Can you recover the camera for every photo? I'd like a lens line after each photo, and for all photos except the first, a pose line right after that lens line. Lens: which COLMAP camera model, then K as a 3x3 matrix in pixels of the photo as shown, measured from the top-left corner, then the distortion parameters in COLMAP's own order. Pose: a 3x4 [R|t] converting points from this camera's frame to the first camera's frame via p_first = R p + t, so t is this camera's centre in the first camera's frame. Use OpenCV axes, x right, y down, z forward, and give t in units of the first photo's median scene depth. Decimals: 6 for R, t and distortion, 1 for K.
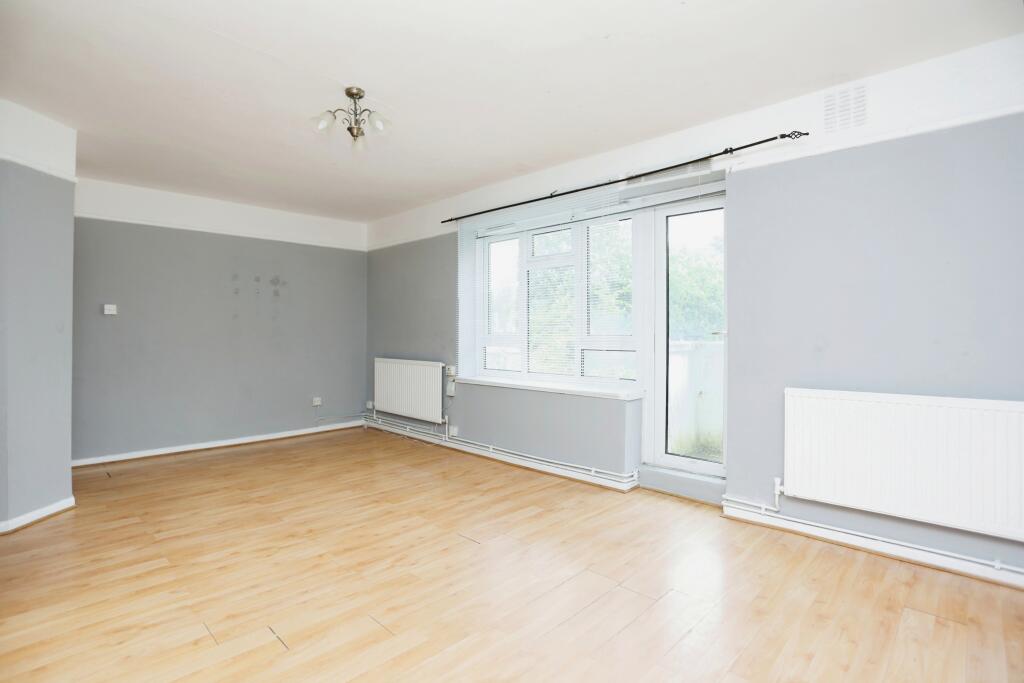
lens RADIAL K [[502.6, 0, 508.6], [0, 502.6, 333.9], [0, 0, 1]] dist [-0.069362, 0.026748]
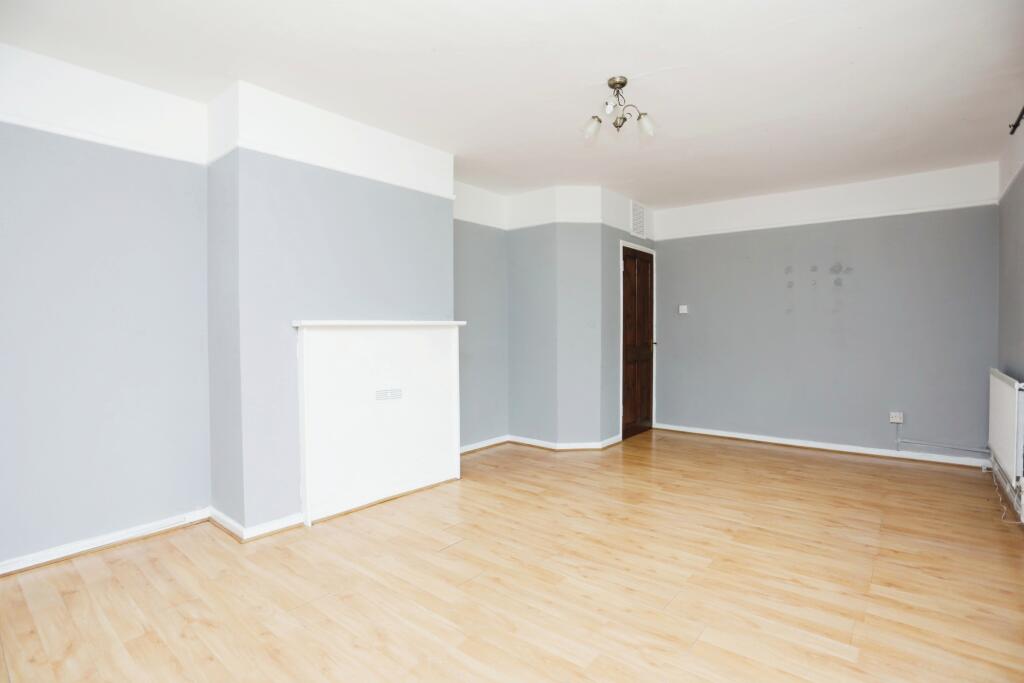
lens RADIAL K [[502.6, 0, 508.6], [0, 502.6, 333.9], [0, 0, 1]] dist [-0.069362, 0.026748]
pose [[0.083784, 0.010027, -0.996433, 0.584846], [-0.001530, 0.999949, 0.009934, 0.000005], [0.996483, 0.000693, 0.083795, 0.634532]]
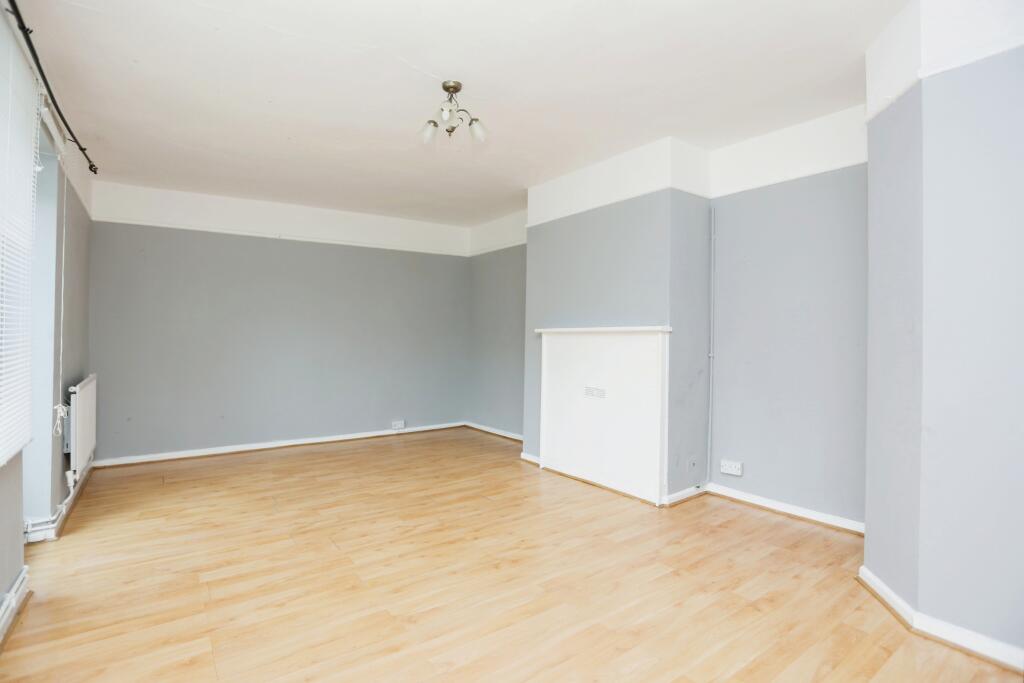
lens RADIAL K [[502.6, 0, 508.6], [0, 502.6, 333.9], [0, 0, 1]] dist [-0.069362, 0.026748]
pose [[-0.985725, 0.001706, 0.168354, -0.541144], [0.002059, 0.999996, 0.001920, -0.006376], [-0.168350, 0.002239, -0.985725, 1.753847]]
